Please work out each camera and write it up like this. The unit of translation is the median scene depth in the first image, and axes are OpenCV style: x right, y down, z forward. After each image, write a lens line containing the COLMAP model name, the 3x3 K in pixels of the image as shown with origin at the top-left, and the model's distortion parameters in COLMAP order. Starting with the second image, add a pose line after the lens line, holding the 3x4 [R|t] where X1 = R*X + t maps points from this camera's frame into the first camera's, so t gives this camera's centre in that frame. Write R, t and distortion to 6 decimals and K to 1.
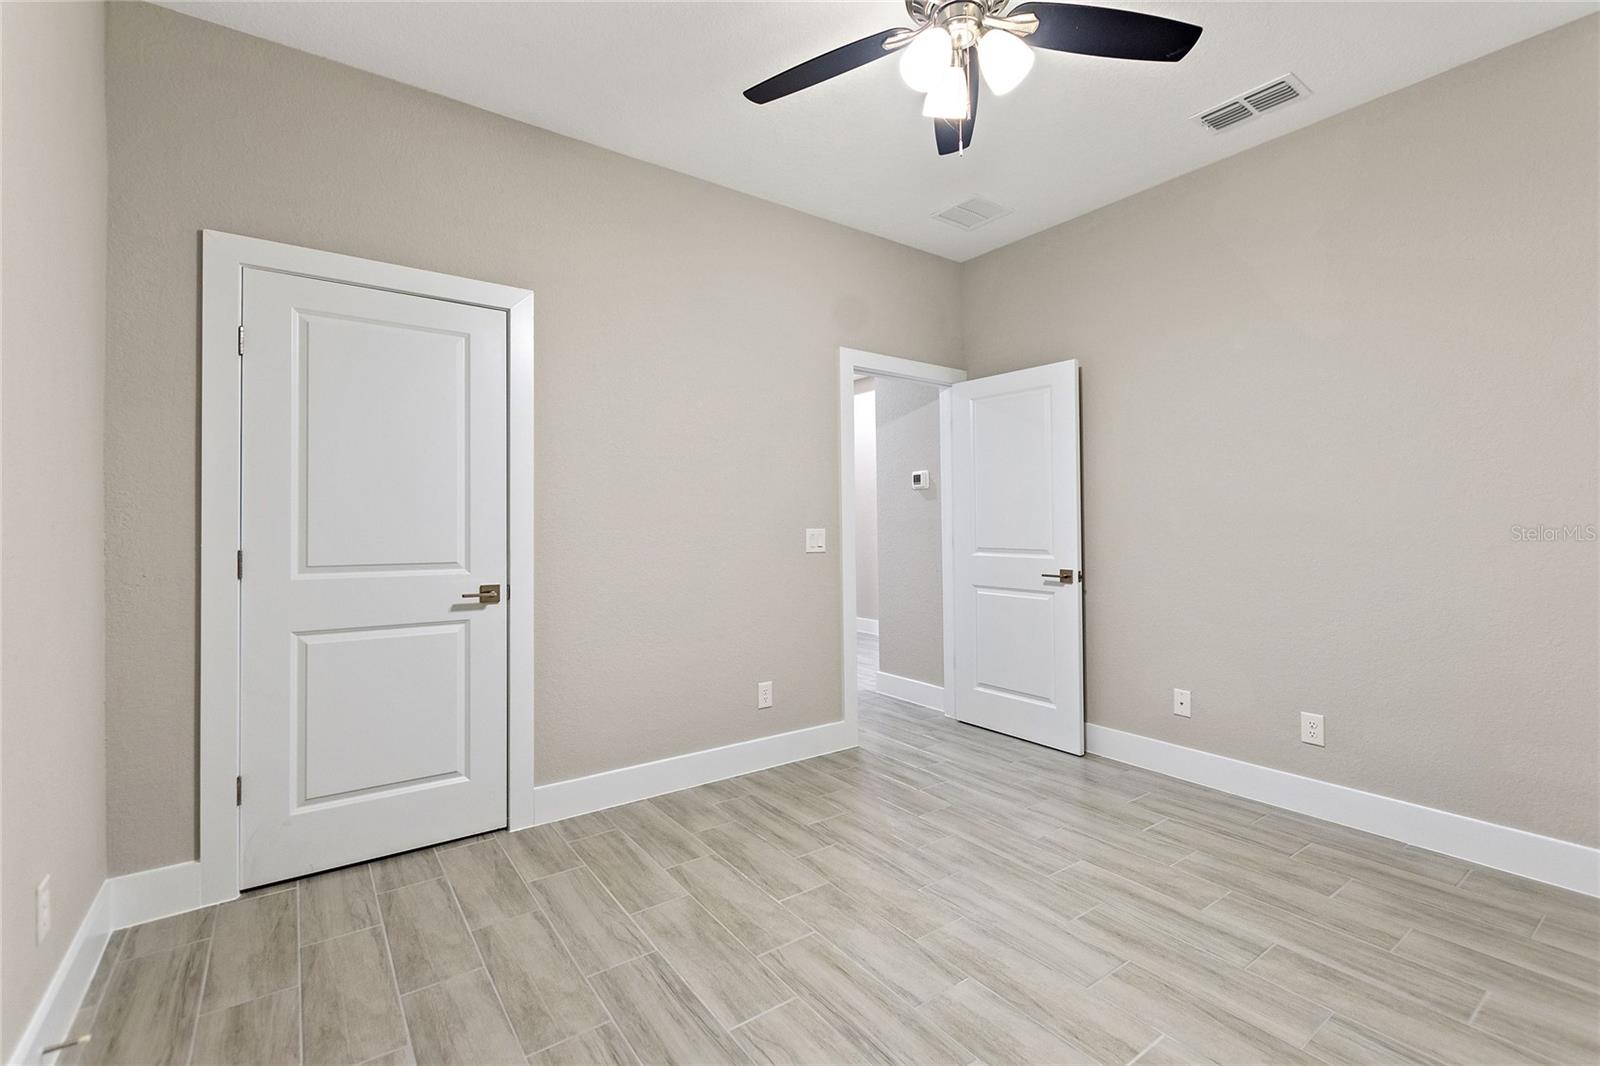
lens RADIAL K [[695.7, 0, 794.1], [0, 695.7, 529.2], [0, 0, 1]] dist [0.000589, -0.000732]
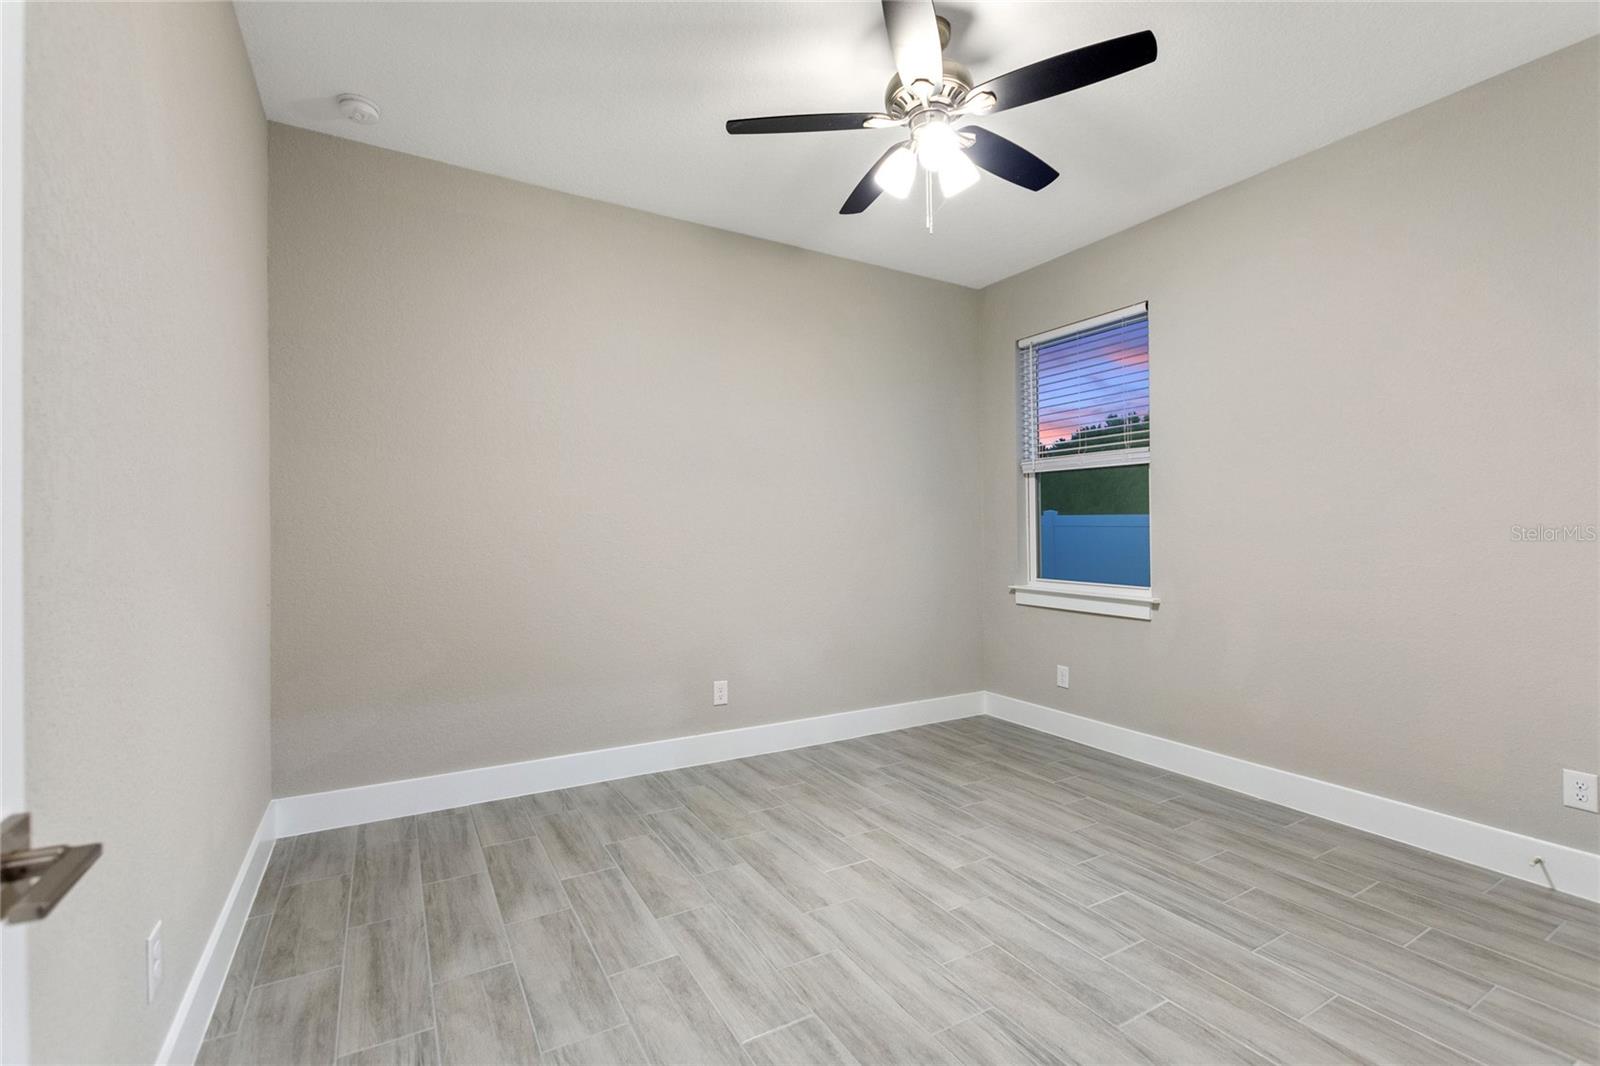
lens RADIAL K [[695.7, 0, 794.1], [0, 695.7, 529.2], [0, 0, 1]] dist [0.000589, -0.000732]
pose [[-0.995985, 0.001069, 0.089517, 0.365795], [0.001086, 0.999999, 0.000141, -0.016386], [-0.089517, 0.000238, -0.995985, 1.993997]]
